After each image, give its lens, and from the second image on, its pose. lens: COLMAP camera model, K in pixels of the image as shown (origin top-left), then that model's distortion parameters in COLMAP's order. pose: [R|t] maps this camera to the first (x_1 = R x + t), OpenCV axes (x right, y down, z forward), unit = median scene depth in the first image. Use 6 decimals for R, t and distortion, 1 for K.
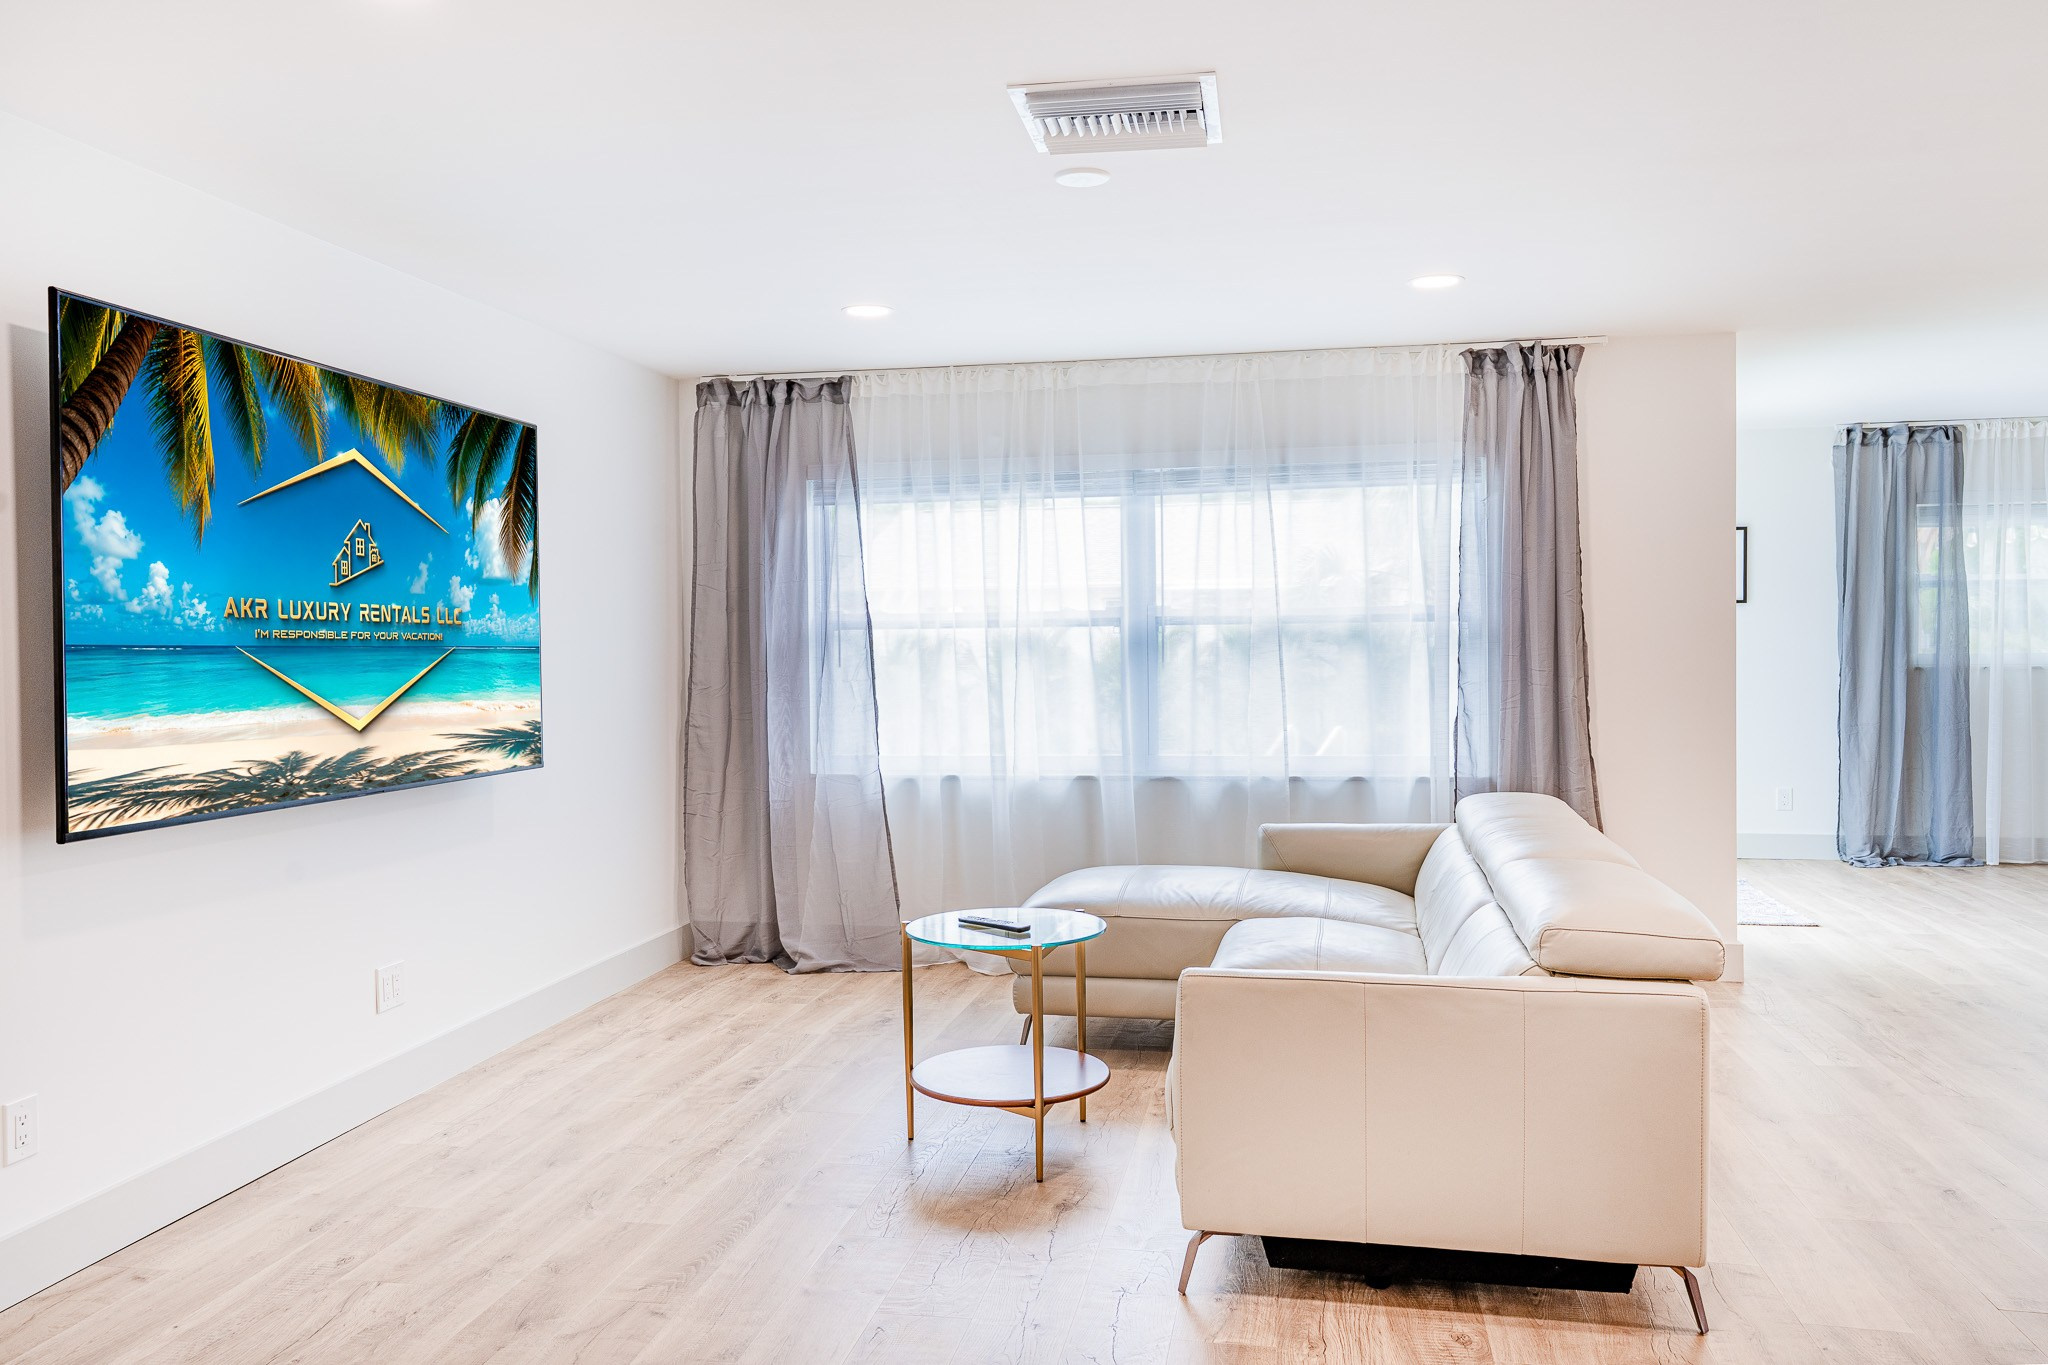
lens RADIAL K [[1539.6, 0, 1048.5], [0, 1539.6, 648.3], [0, 0, 1]] dist [0.000845, 0.000035]
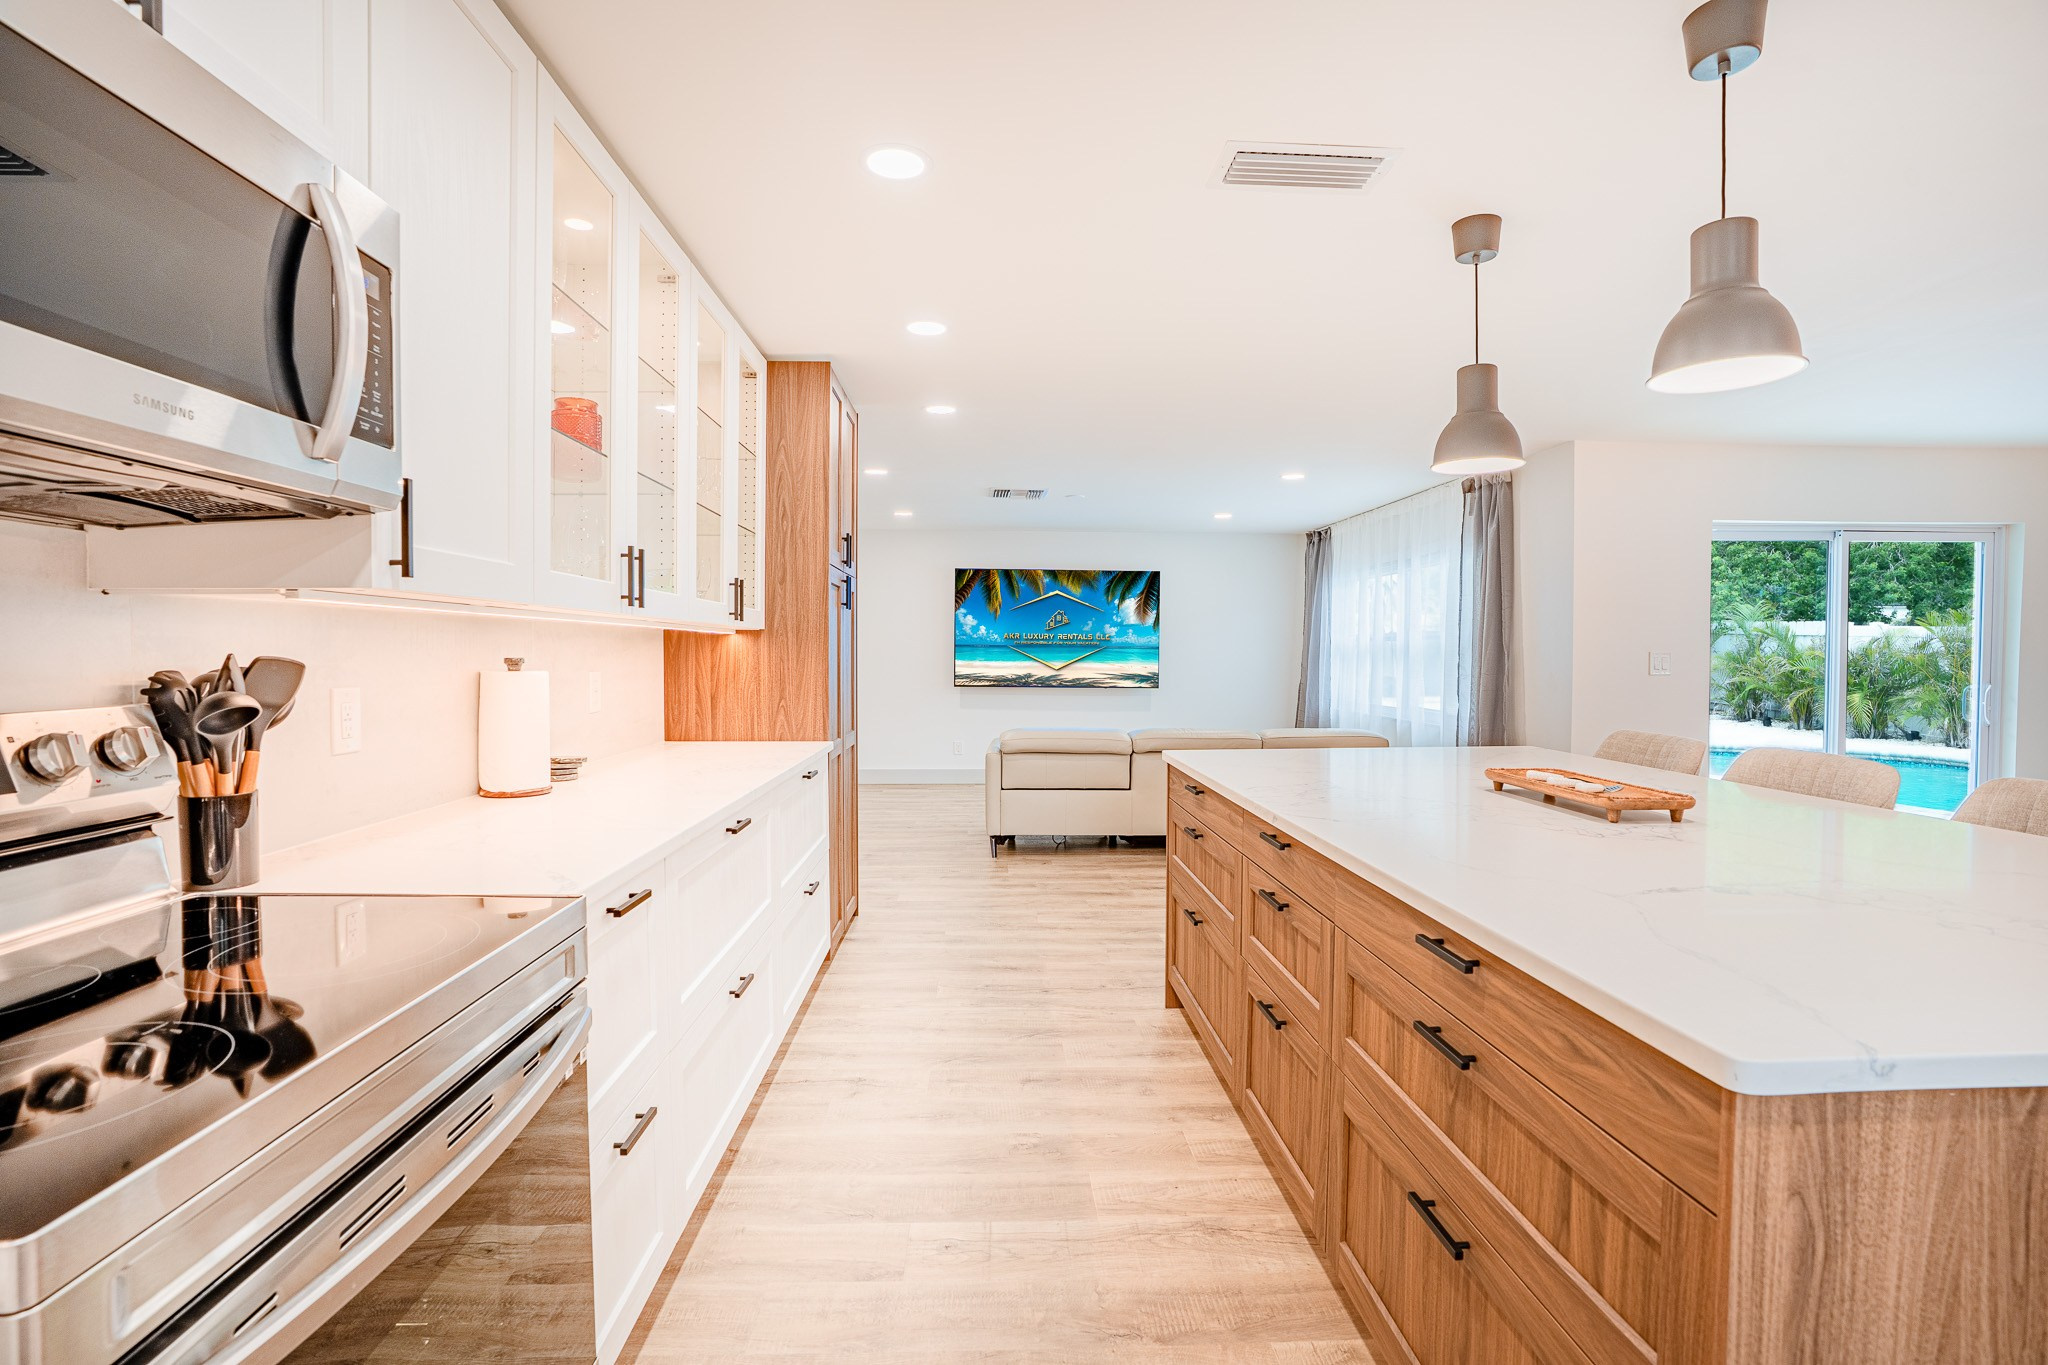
lens RADIAL K [[943.4, 0, 1024.8], [0, 943.4, 676.7], [0, 0, 1]] dist [-0.072231, 0.028711]
pose [[0.205387, 0.048767, -0.977465, 1.717528], [-0.009702, 0.998810, 0.047793, -0.034279], [0.978633, -0.000333, 0.205615, 0.477955]]
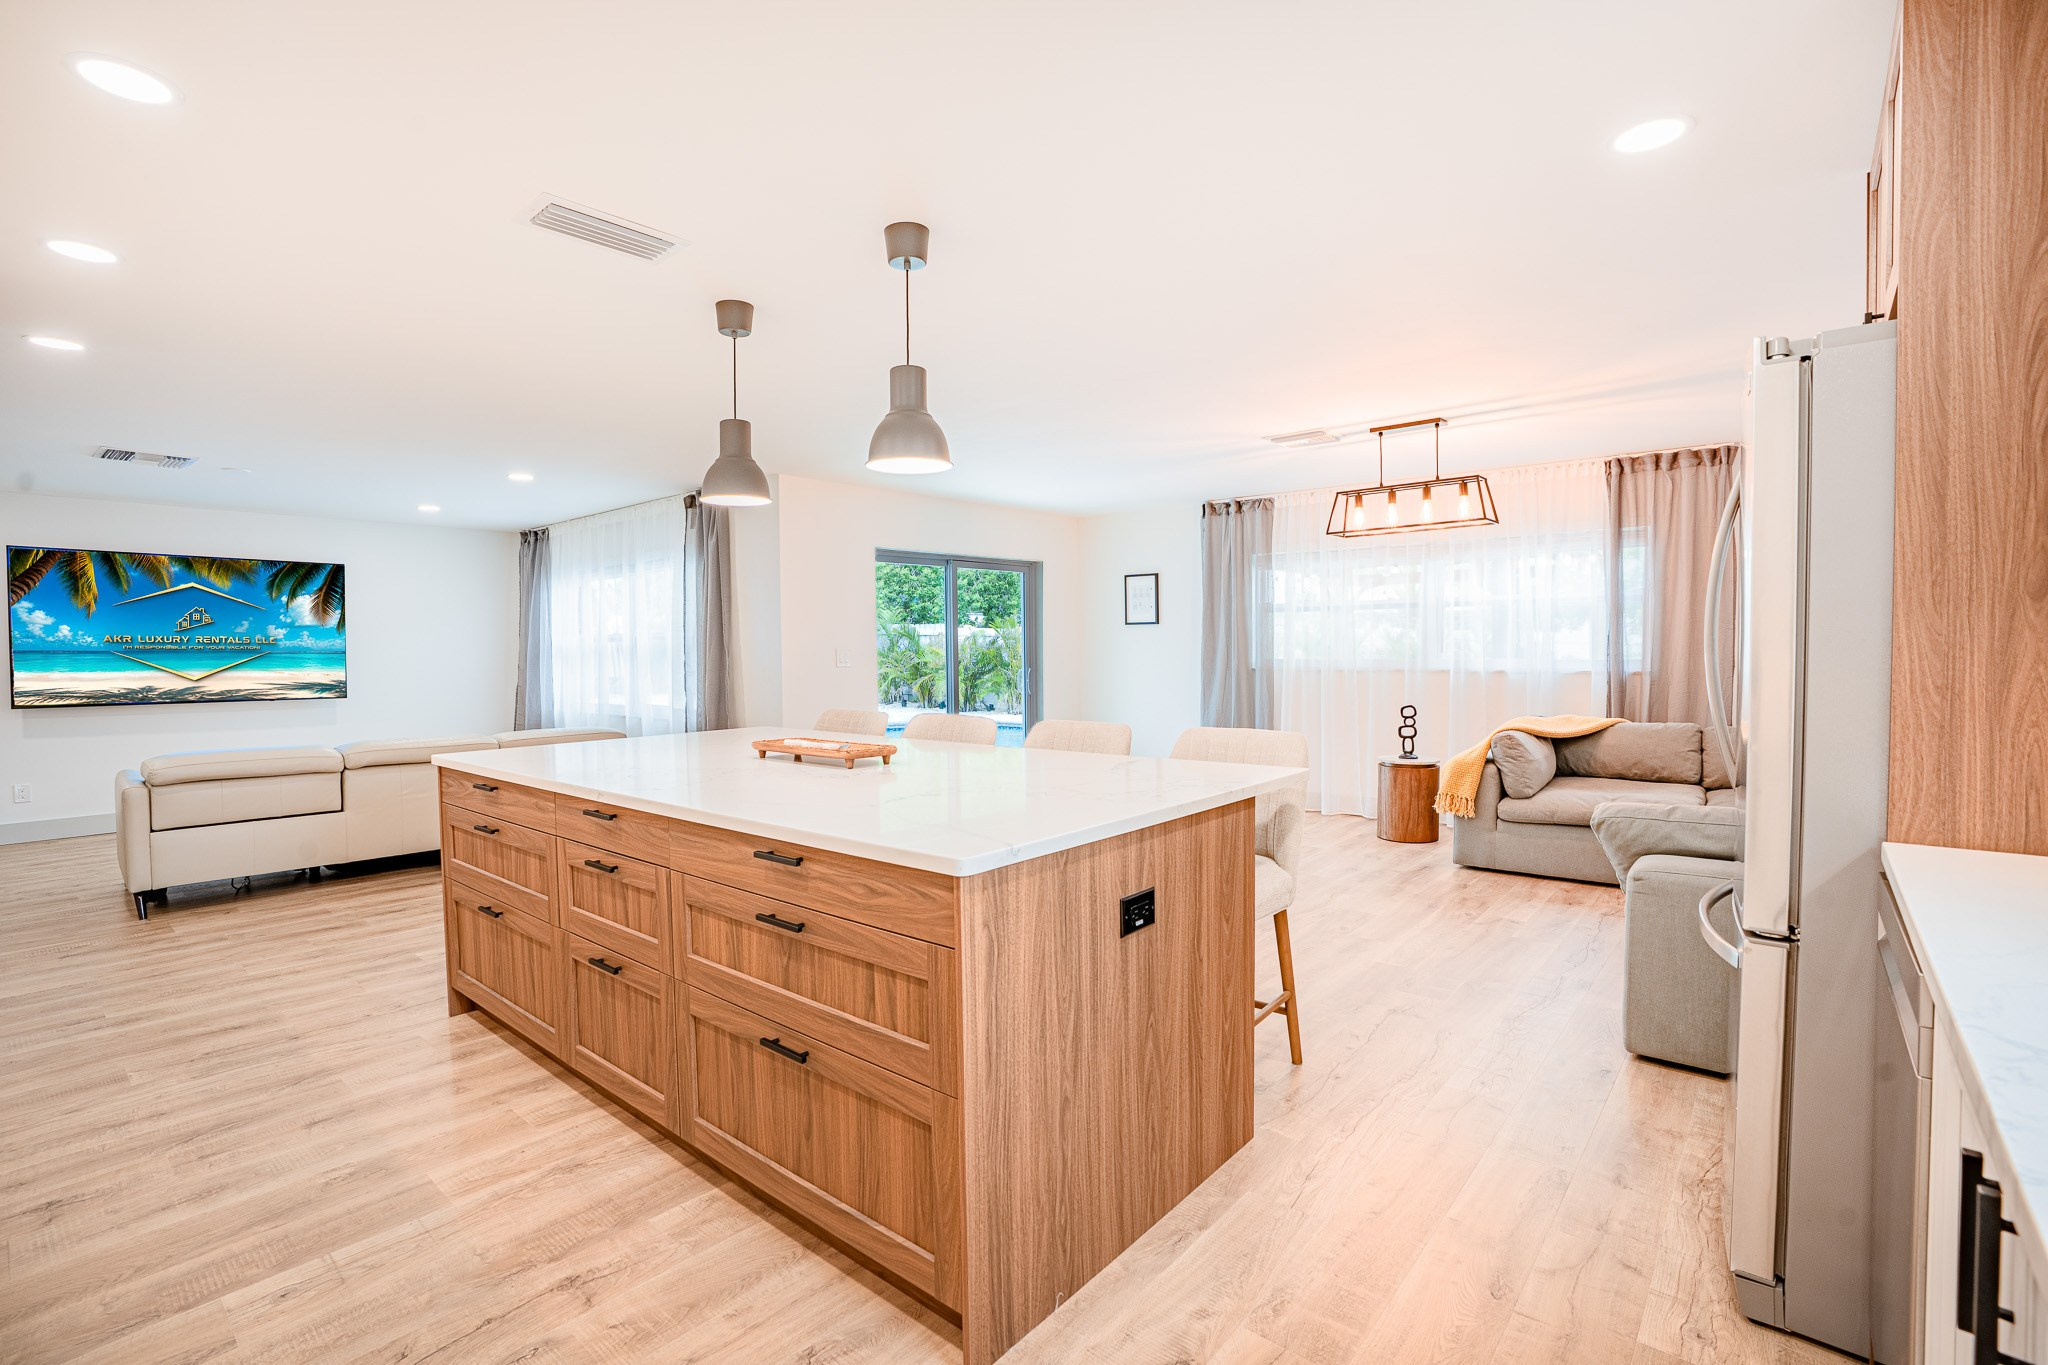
lens RADIAL K [[938.7, 0, 1016.6], [0, 938.7, 668.8], [0, 0, 1]] dist [-0.050109, 0.016294]
pose [[0.850197, 0.023512, -0.525939, 1.776508], [-0.008594, 0.999489, 0.030790, -0.034211], [0.526394, -0.021658, 0.849965, 0.365788]]
